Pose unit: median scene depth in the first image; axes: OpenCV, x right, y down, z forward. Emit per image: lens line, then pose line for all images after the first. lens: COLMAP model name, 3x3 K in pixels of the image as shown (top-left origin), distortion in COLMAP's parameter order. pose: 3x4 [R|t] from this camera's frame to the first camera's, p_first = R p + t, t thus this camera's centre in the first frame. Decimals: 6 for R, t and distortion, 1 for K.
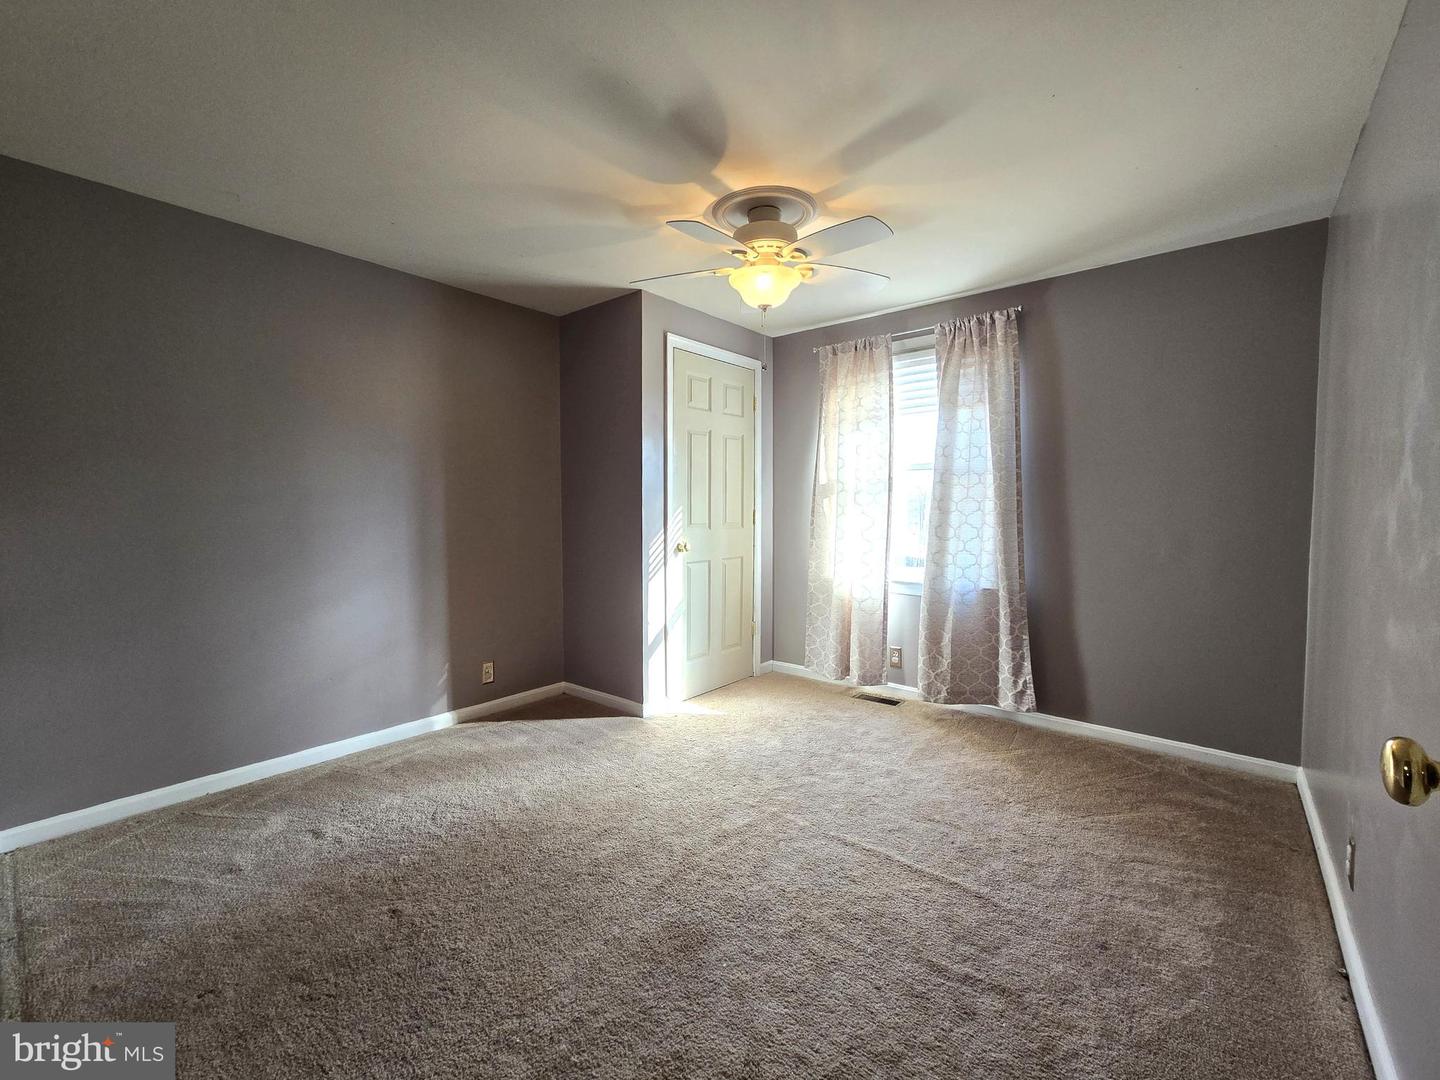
lens RADIAL K [[604.2, 0, 716.3], [0, 604.2, 537.0], [0, 0, 1]] dist [-0.001732, 0.000318]
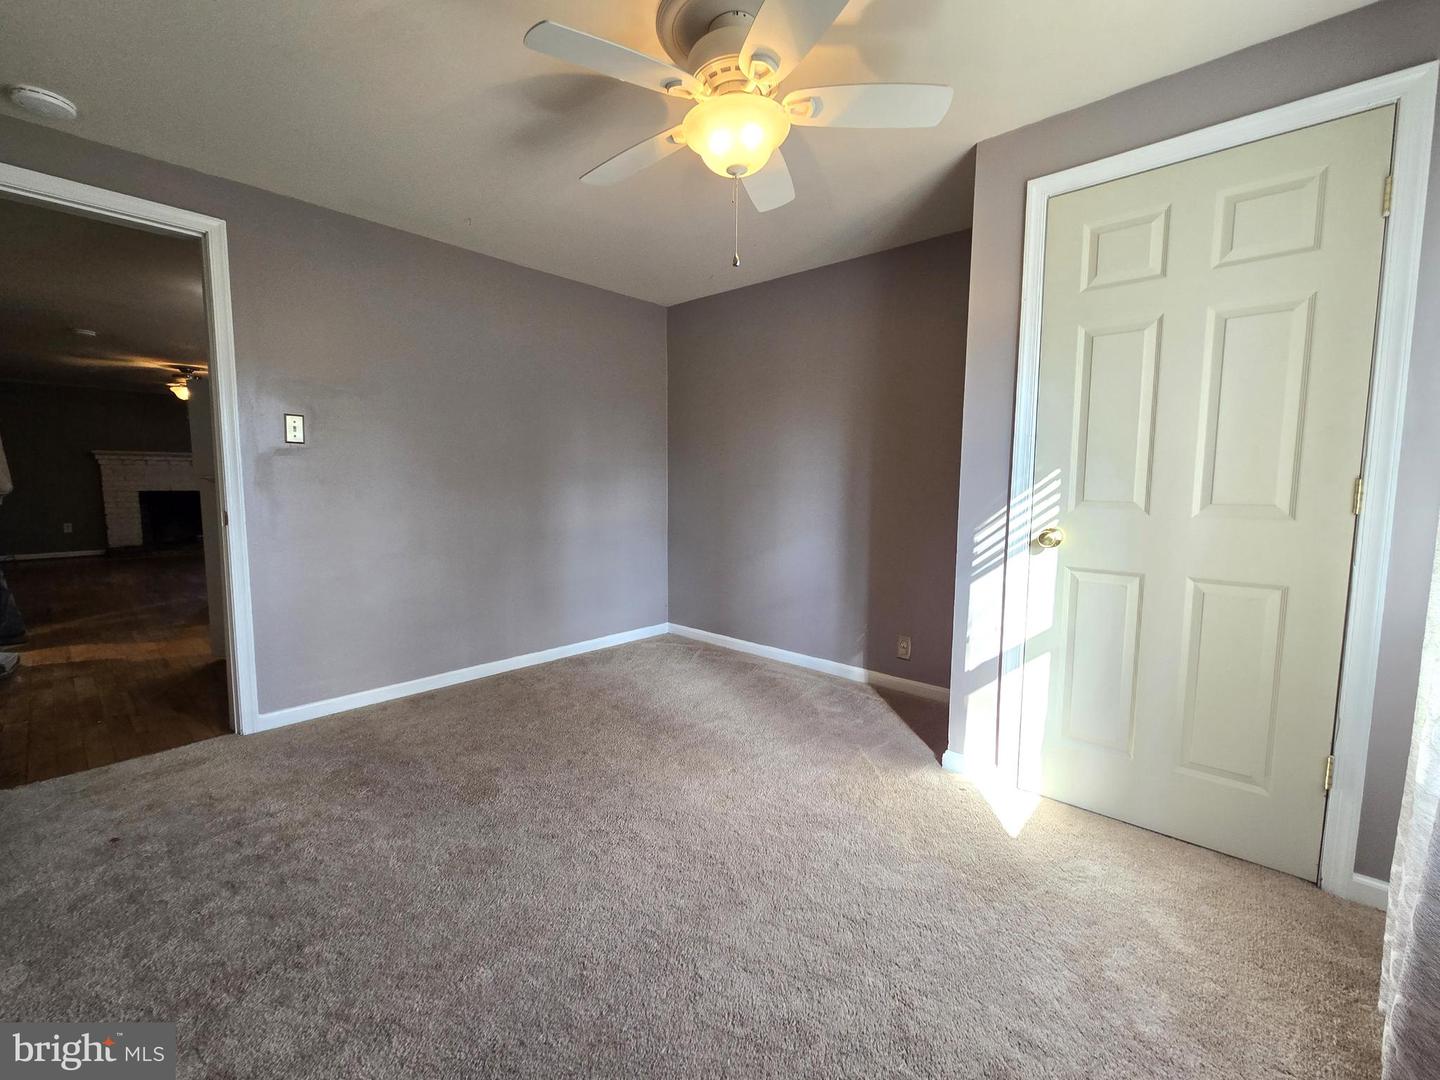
lens RADIAL K [[599.1, 0, 719.3], [0, 599.1, 528.2], [0, 0, 1]] dist [-0.000501, 0.000047]
pose [[-0.031593, 0.076226, -0.996590, 0.578320], [-0.063481, 0.994922, 0.078111, -0.019299], [0.997483, 0.065732, -0.026594, 0.752184]]
